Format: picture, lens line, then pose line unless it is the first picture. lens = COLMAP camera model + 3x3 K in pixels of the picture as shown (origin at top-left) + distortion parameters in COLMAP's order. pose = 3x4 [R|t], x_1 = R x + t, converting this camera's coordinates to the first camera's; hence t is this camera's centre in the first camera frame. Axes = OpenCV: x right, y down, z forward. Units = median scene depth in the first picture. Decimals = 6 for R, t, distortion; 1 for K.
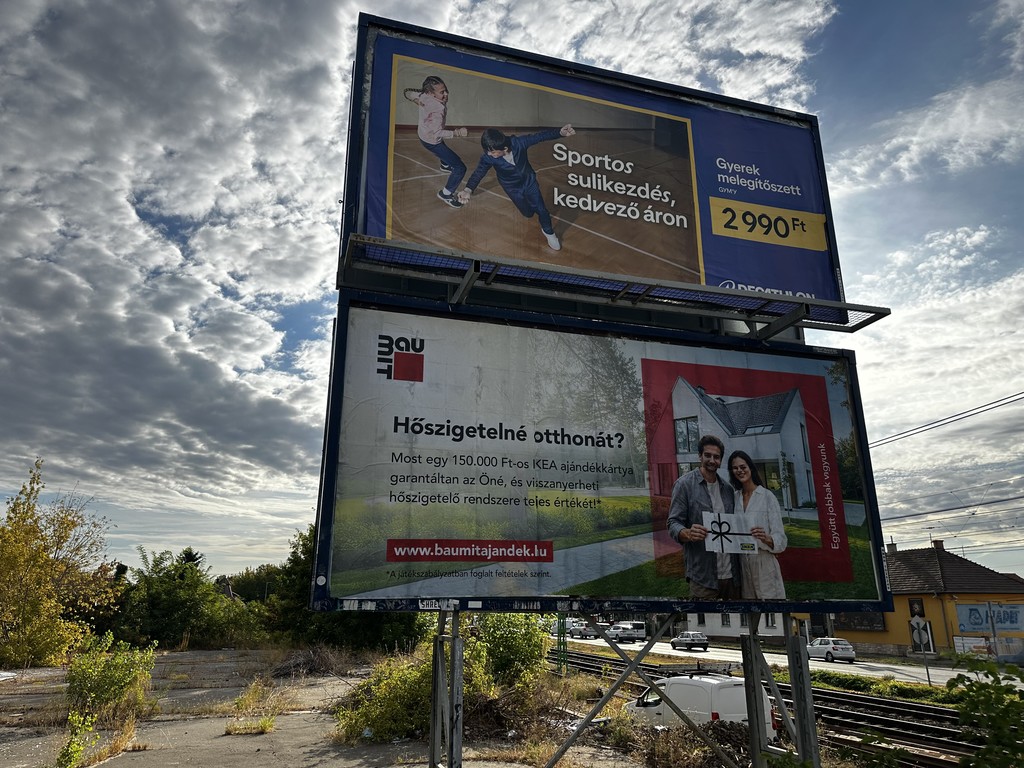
lens RADIAL K [[709.9, 0, 515.7], [0, 709.9, 388.8], [0, 0, 1]] dist [0.140228, -0.233079]
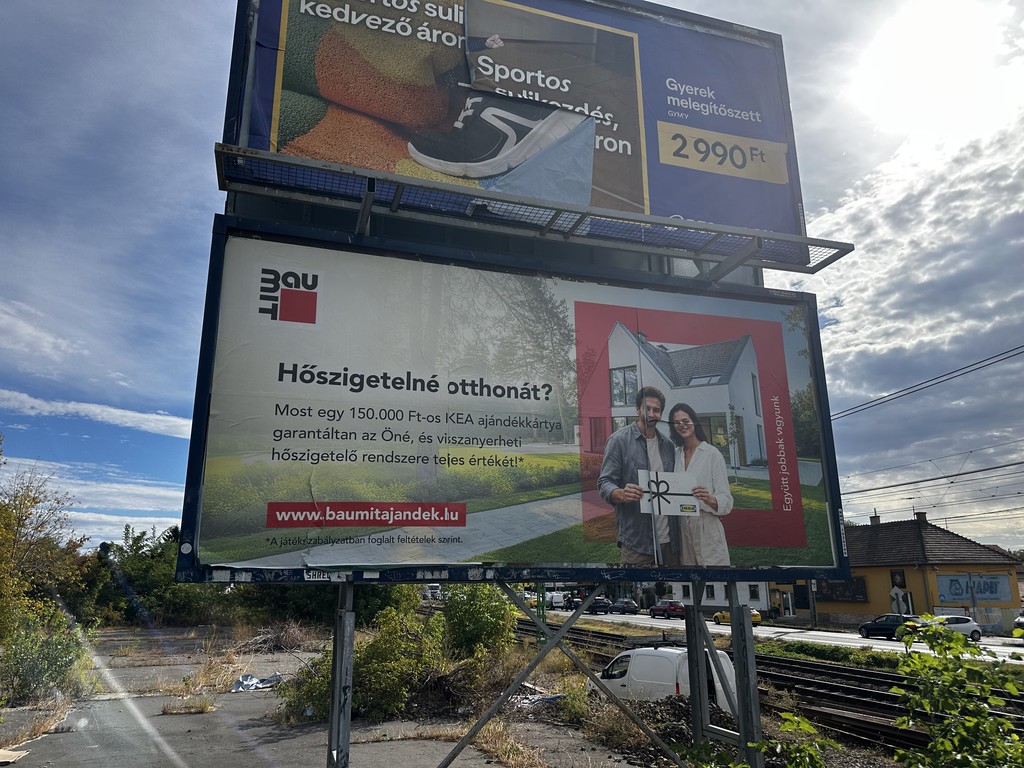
lens RADIAL K [[709.5, 0, 516.2], [0, 709.5, 400.4], [0, 0, 1]] dist [0.175634, -0.332521]
pose [[0.999886, -0.005665, 0.013971, 0.092036], [0.004998, 0.998869, 0.047279, 0.039531], [-0.014223, -0.047203, 0.998784, 0.108358]]
